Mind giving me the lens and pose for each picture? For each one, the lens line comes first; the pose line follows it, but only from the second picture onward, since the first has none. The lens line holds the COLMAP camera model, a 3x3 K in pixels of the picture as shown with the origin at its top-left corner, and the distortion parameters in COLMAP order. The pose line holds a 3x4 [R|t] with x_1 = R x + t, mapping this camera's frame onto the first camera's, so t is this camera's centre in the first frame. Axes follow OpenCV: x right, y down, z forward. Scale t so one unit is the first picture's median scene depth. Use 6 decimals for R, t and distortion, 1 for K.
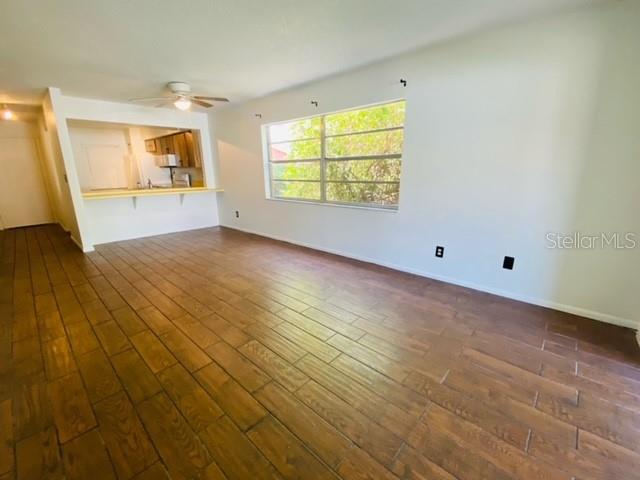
lens RADIAL K [[262.1, 0, 321.1], [0, 262.1, 241.8], [0, 0, 1]] dist [0.026150, -0.020421]
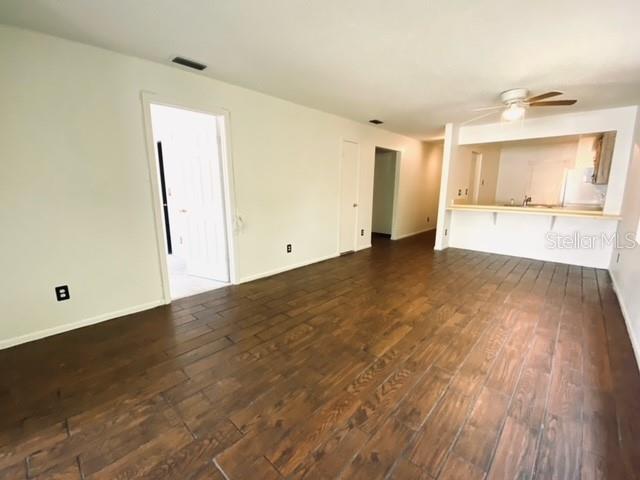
lens RADIAL K [[275.5, 0, 320.0], [0, 275.5, 240.0], [0, 0, 1]] dist [0.024794, -0.024858]
pose [[0.017113, 0.197780, -0.980097, 0.573569], [-0.269443, 0.944889, 0.185971, -0.153980], [0.962864, 0.260897, 0.069460, 0.551839]]
